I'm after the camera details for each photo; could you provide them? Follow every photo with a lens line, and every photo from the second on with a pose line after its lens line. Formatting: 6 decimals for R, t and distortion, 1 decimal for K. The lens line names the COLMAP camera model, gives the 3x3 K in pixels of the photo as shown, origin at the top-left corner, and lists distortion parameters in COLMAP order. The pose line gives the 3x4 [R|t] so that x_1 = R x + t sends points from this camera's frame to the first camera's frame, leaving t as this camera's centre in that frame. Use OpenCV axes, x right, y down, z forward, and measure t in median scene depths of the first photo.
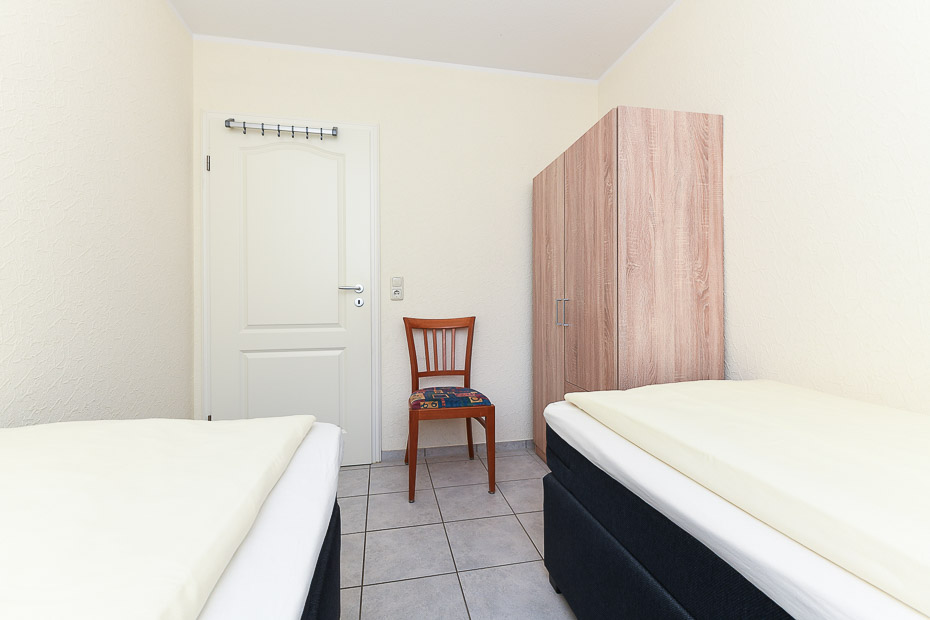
lens RADIAL K [[423.0, 0, 465.4], [0, 423.0, 305.7], [0, 0, 1]] dist [-0.000481, -0.000018]
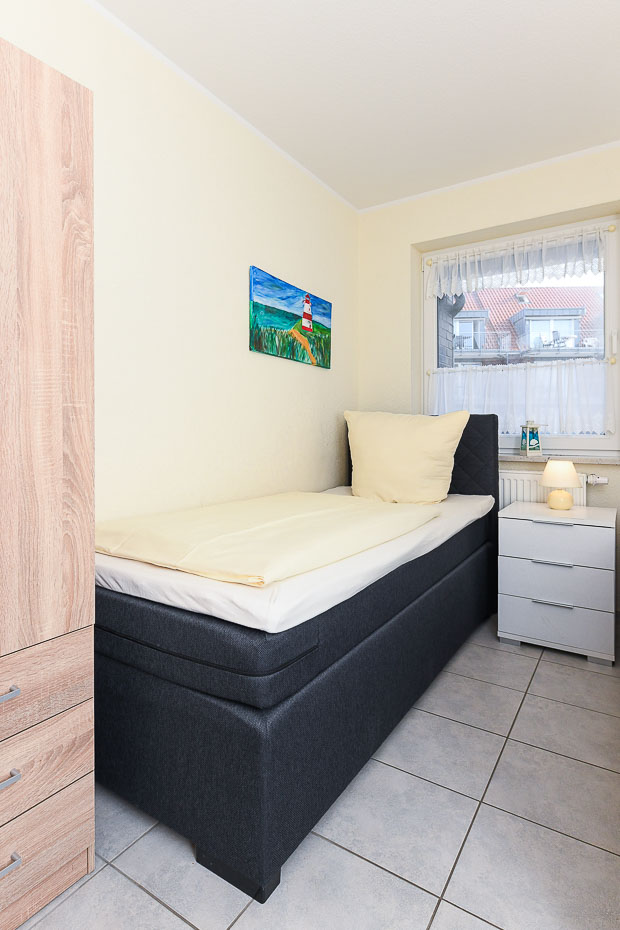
lens RADIAL K [[496.9, 0, 341.2], [0, 496.9, 421.6], [0, 0, 1]] dist [-0.001302, -0.003807]
pose [[-0.739760, 0.018012, 0.672629, -0.312146], [0.010100, 0.999826, -0.015666, -0.019122], [-0.672795, -0.004795, -0.739814, 1.214932]]
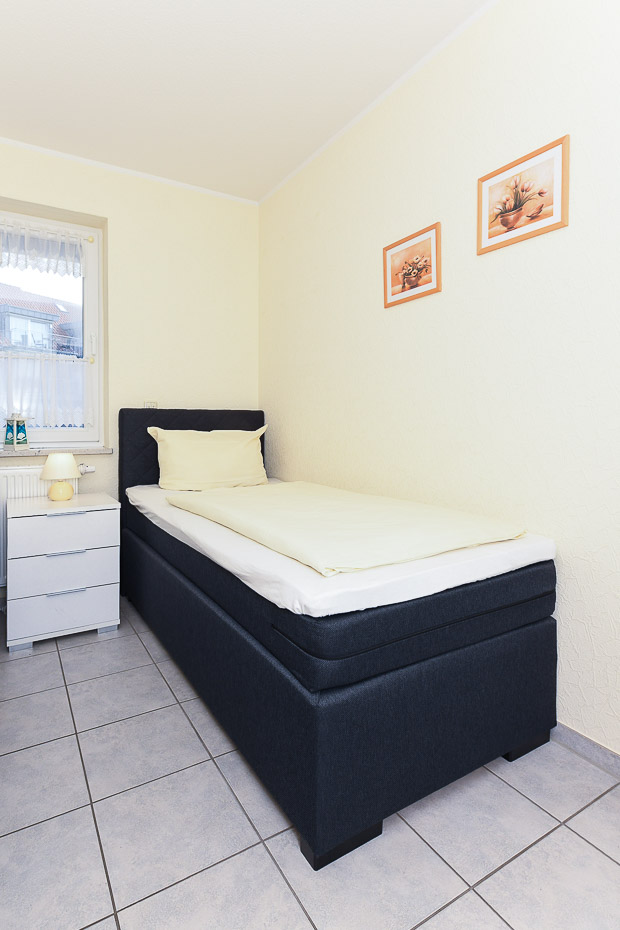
lens RADIAL K [[468.6, 0, 287.8], [0, 468.6, 427.3], [0, 0, 1]] dist [0.001292, -0.002444]
pose [[-0.944039, 0.010344, -0.329671, -0.004017], [0.004073, 0.999798, 0.019705, -0.023053], [0.329808, 0.017260, -0.943890, 1.255927]]
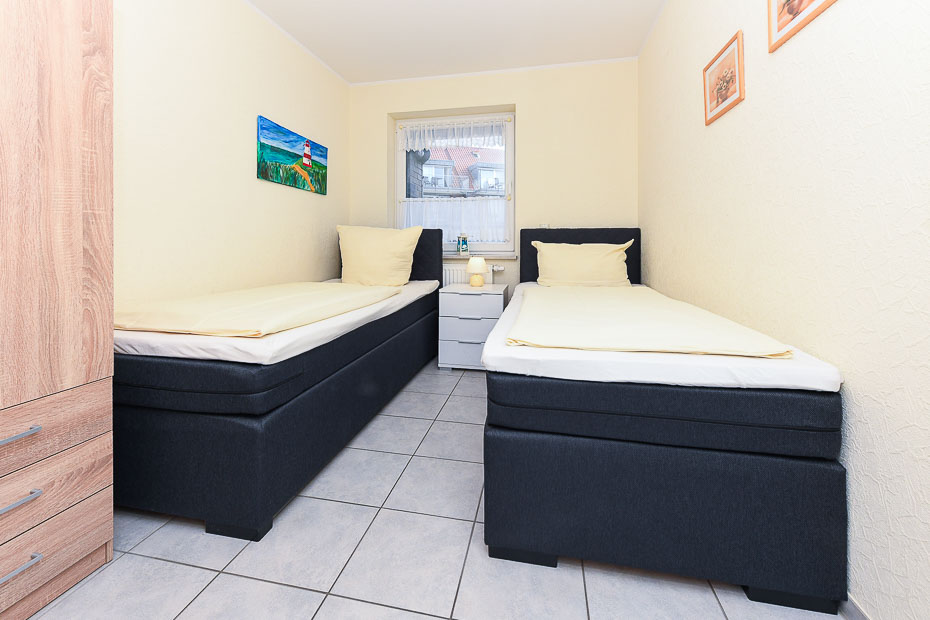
lens RADIAL K [[356.2, 0, 491.3], [0, 356.2, 237.6], [0, 0, 1]] dist [-0.003714, -0.000076]
pose [[-0.937693, 0.014627, 0.347156, -0.464007], [0.011692, 0.999876, -0.010547, 0.003139], [-0.347267, -0.005831, -0.937748, 1.299722]]
